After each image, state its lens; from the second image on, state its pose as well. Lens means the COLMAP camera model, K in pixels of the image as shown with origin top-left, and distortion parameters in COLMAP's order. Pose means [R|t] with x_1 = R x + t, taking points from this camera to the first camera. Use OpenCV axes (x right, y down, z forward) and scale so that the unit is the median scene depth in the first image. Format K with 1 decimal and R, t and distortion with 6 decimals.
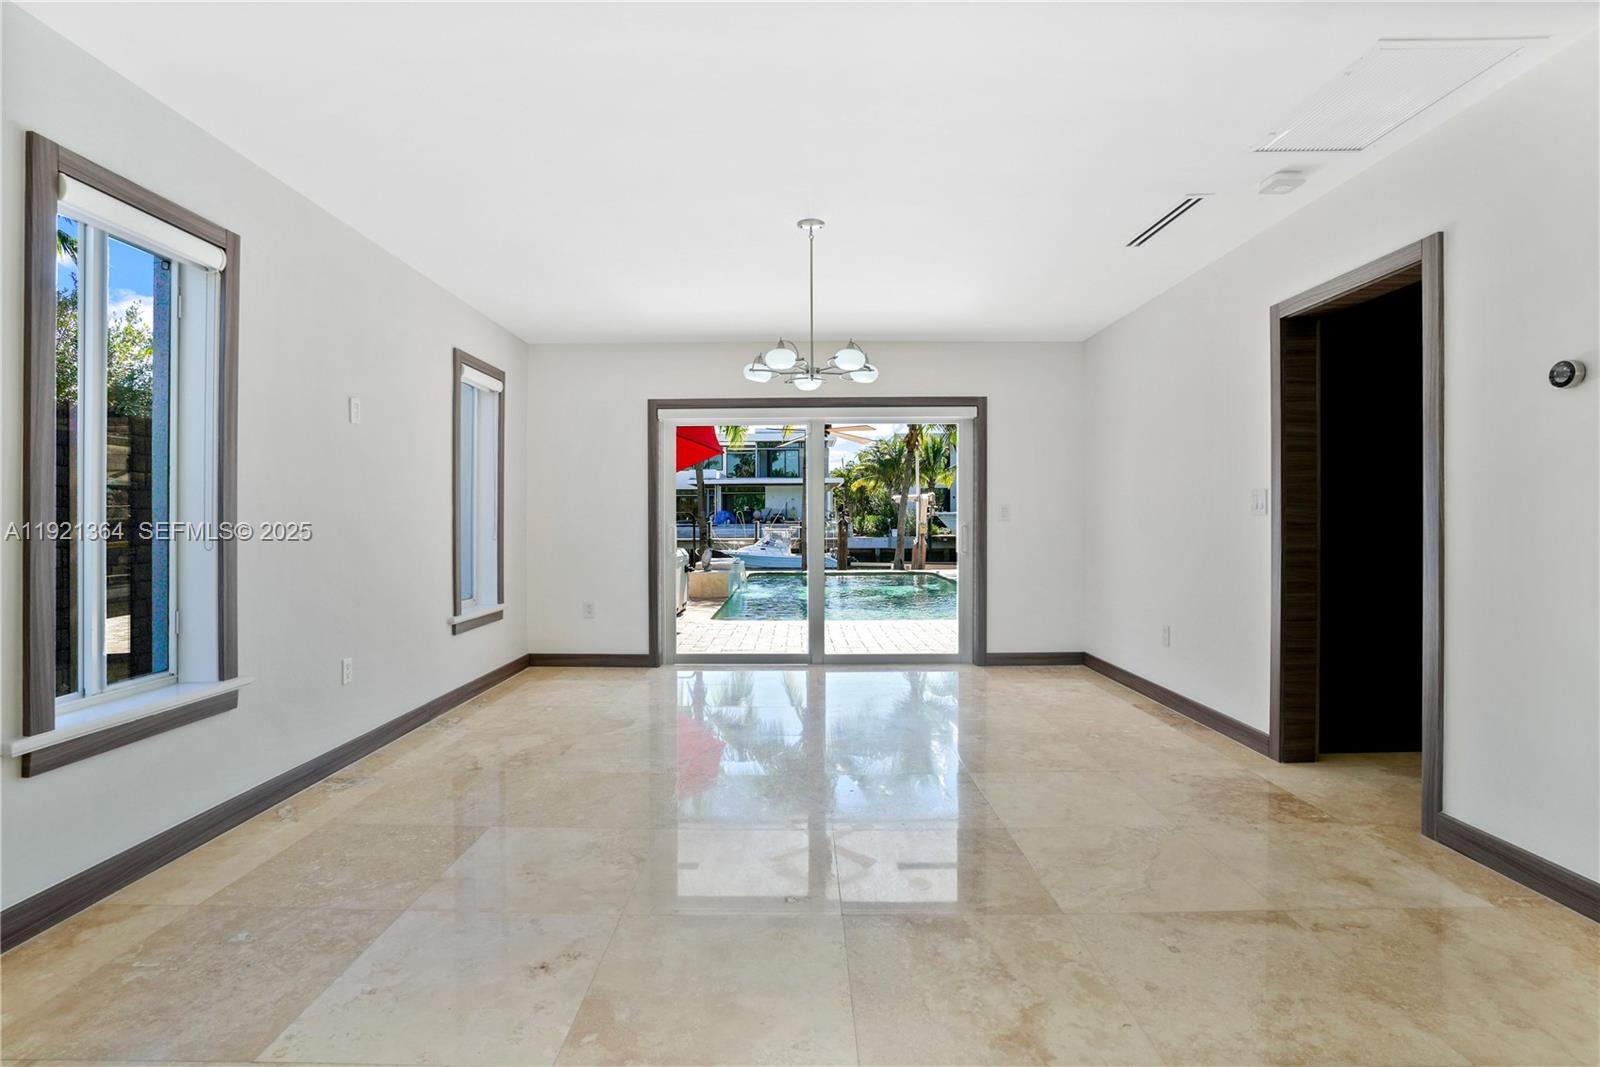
lens RADIAL K [[774.4, 0, 777.4], [0, 774.4, 527.7], [0, 0, 1]] dist [-0.060197, 0.028738]
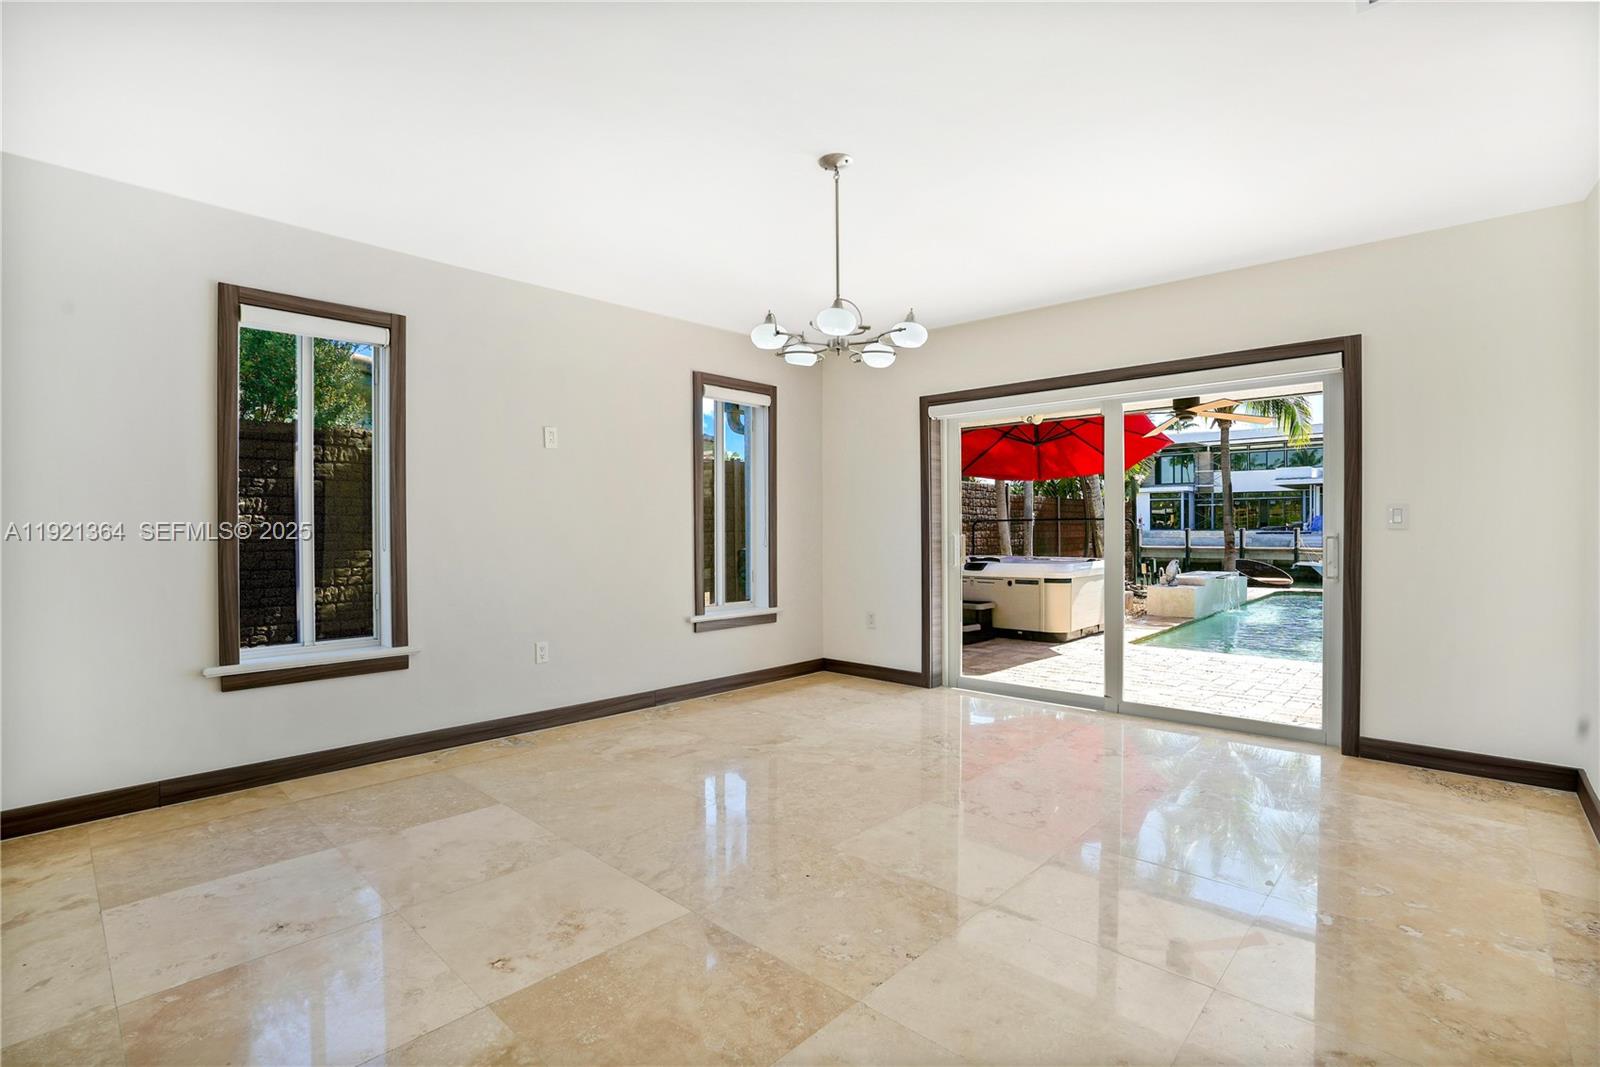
lens RADIAL K [[753.8, 0, 798.7], [0, 753.8, 534.1], [0, 0, 1]] dist [-0.066877, 0.029738]
pose [[0.743466, 0.007360, -0.668733, 0.354341], [-0.006634, 0.999971, 0.003631, -0.005069], [0.668740, 0.001737, 0.743494, 0.255160]]
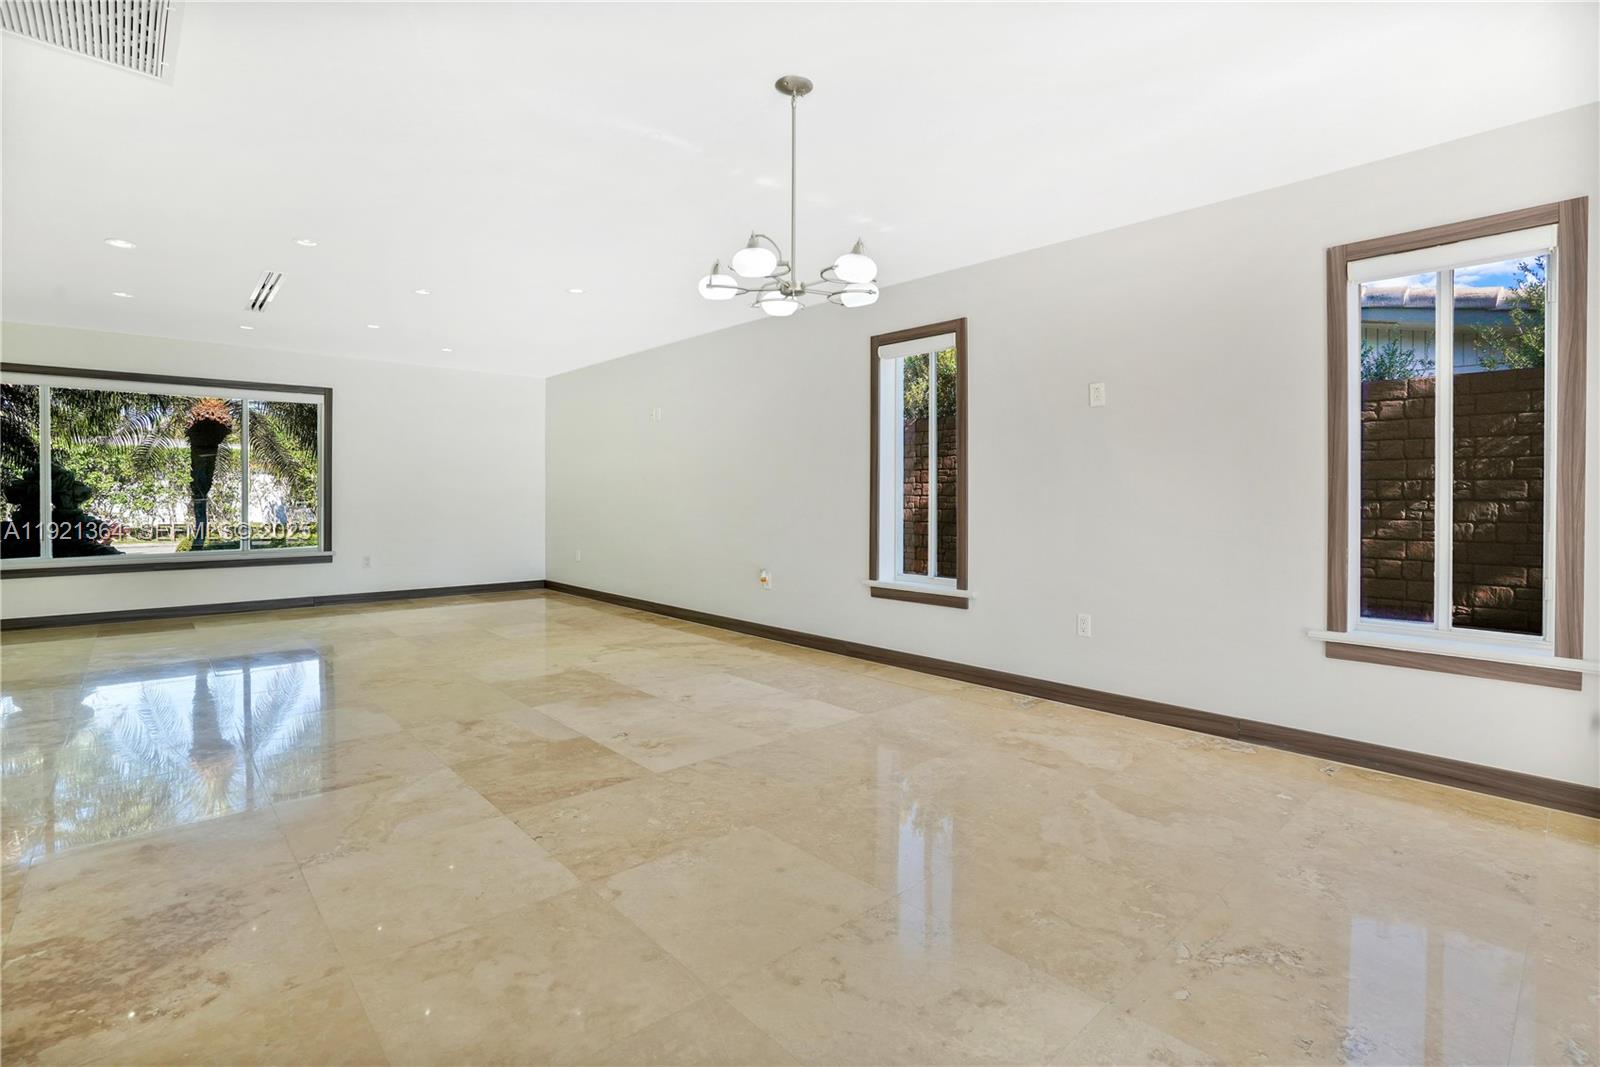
lens RADIAL K [[743.2, 0, 765.0], [0, 743.2, 496.7], [0, 0, 1]] dist [-0.063197, 0.024845]
pose [[-0.741963, 0.005195, -0.670421, 0.348375], [-0.004210, 0.999914, 0.012407, -0.010730], [0.670427, 0.012028, -0.741878, 0.987085]]
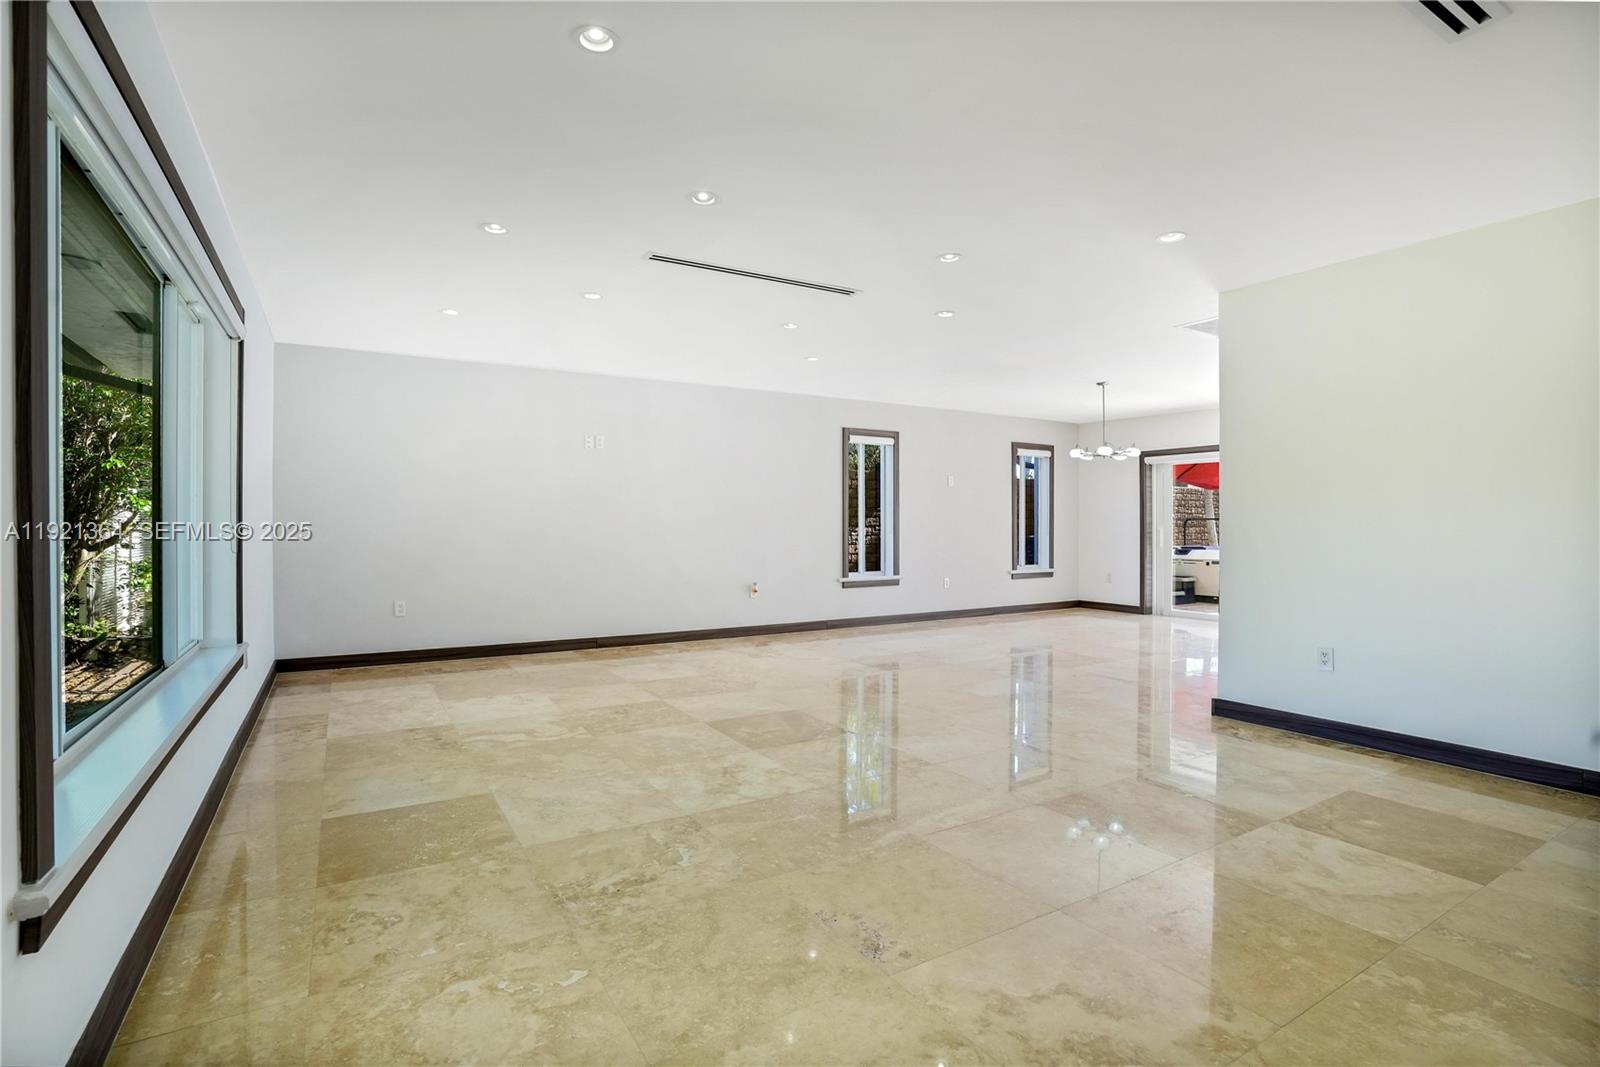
lens RADIAL K [[760.1, 0, 785.0], [0, 760.1, 527.2], [0, 0, 1]] dist [-0.069457, 0.030172]
pose [[0.522167, 0.009582, -0.852789, 0.873777], [-0.011656, 0.999924, 0.004098, -0.002453], [0.852763, 0.007801, 0.522239, -0.524574]]
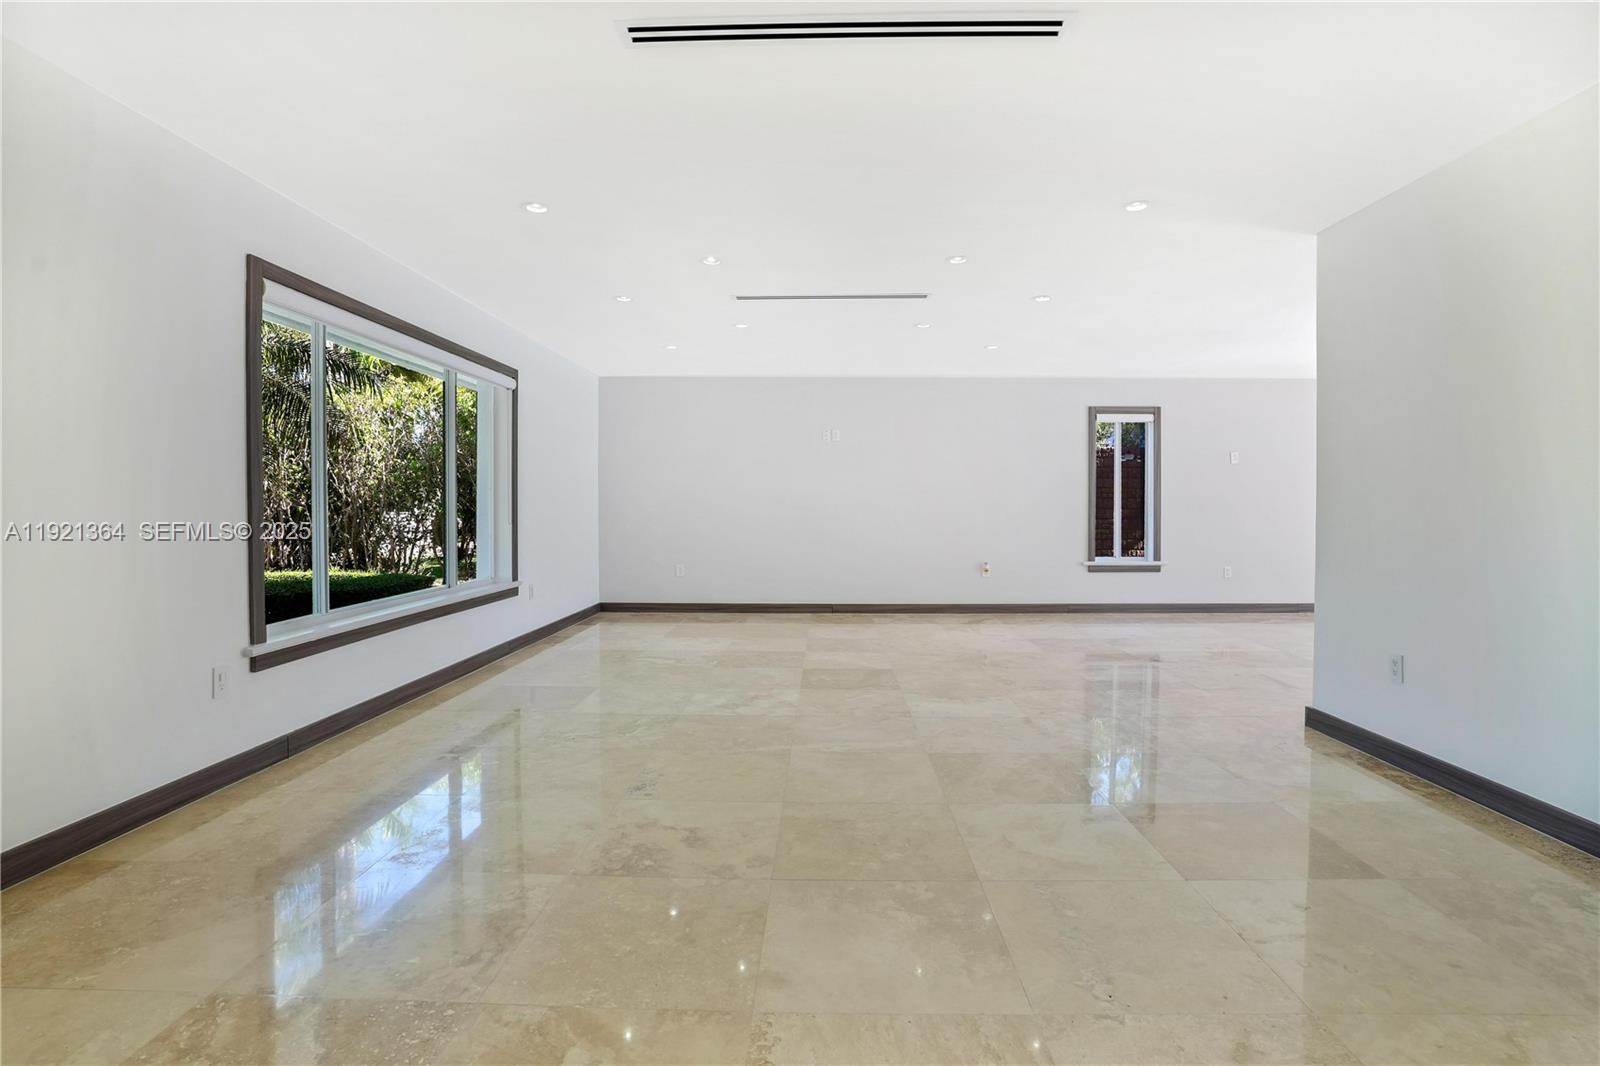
lens RADIAL K [[779.9, 0, 803.4], [0, 779.9, 513.6], [0, 0, 1]] dist [-0.067703, 0.028746]
pose [[-0.010391, 0.014822, -0.999836, 1.150732], [-0.010619, 0.999832, 0.014932, -0.005880], [0.999890, 0.010772, -0.010232, -0.166812]]
